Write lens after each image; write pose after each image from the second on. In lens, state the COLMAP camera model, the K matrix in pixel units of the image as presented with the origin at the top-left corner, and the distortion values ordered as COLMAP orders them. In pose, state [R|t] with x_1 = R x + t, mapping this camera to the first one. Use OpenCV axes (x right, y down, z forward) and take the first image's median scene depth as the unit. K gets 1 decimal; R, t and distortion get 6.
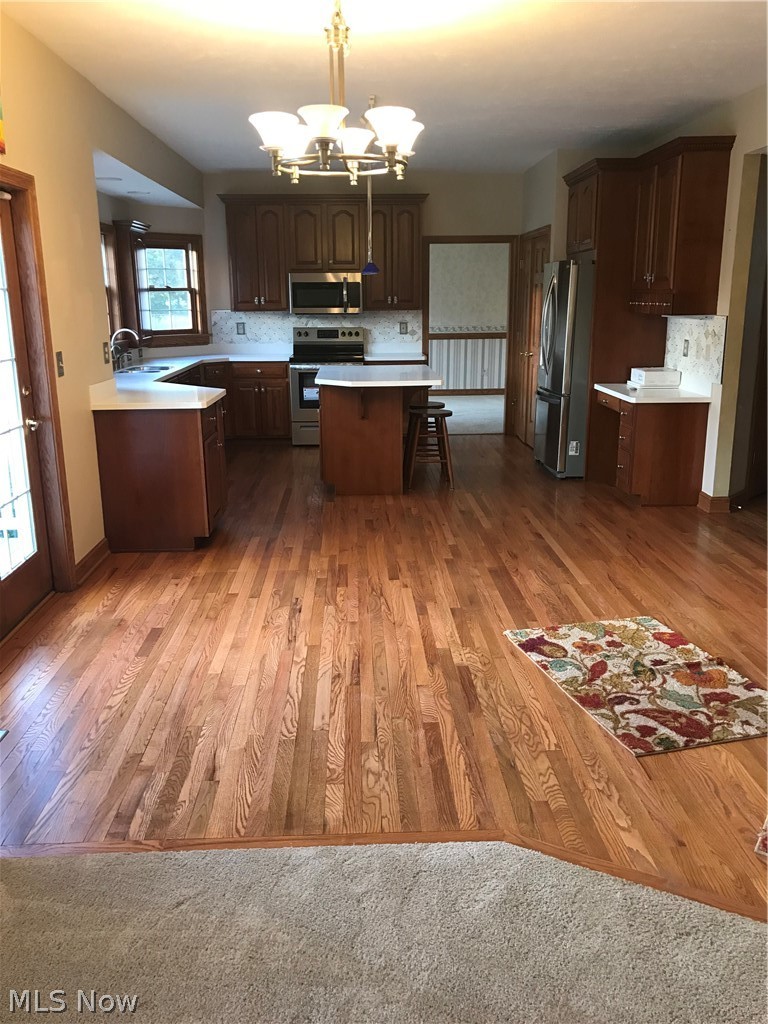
lens RADIAL K [[854.0, 0, 384.0], [0, 854.0, 512.0], [0, 0, 1]] dist [0.139047, -0.280928]
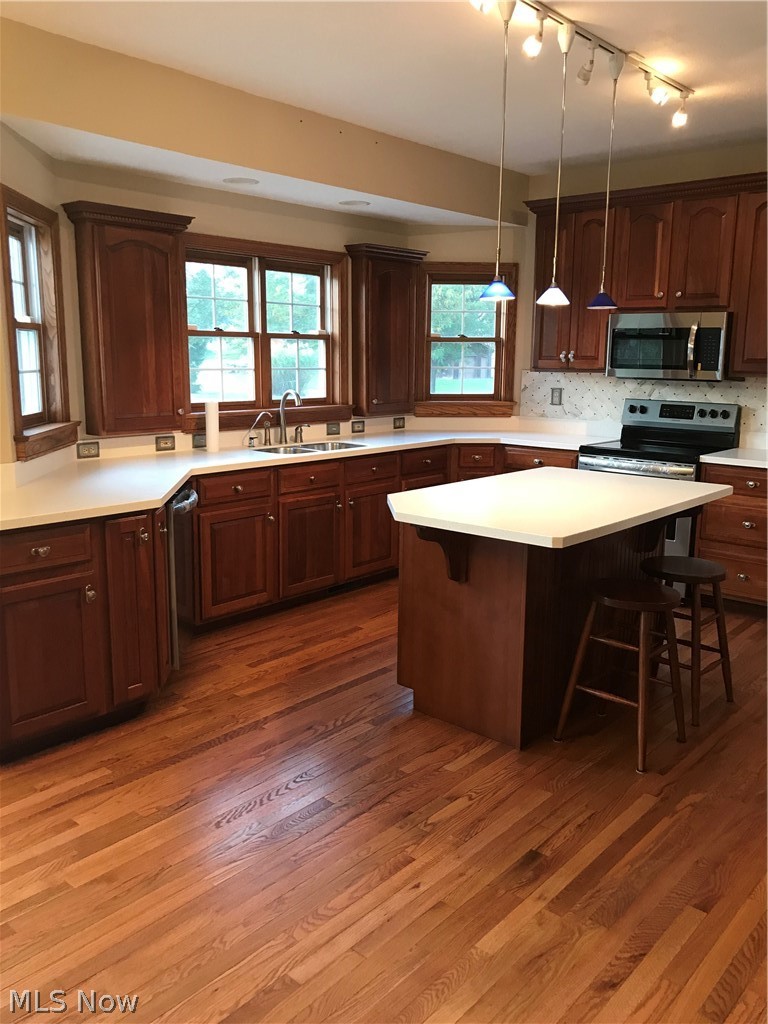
lens RADIAL K [[854.0, 0, 384.0], [0, 854.0, 512.0], [0, 0, 1]] dist [0.139047, -0.280928]
pose [[0.733310, 0.145244, -0.664199, 0.206336], [-0.185560, 0.982582, 0.010000, -0.109242], [0.654083, 0.115916, 0.747489, 0.431279]]
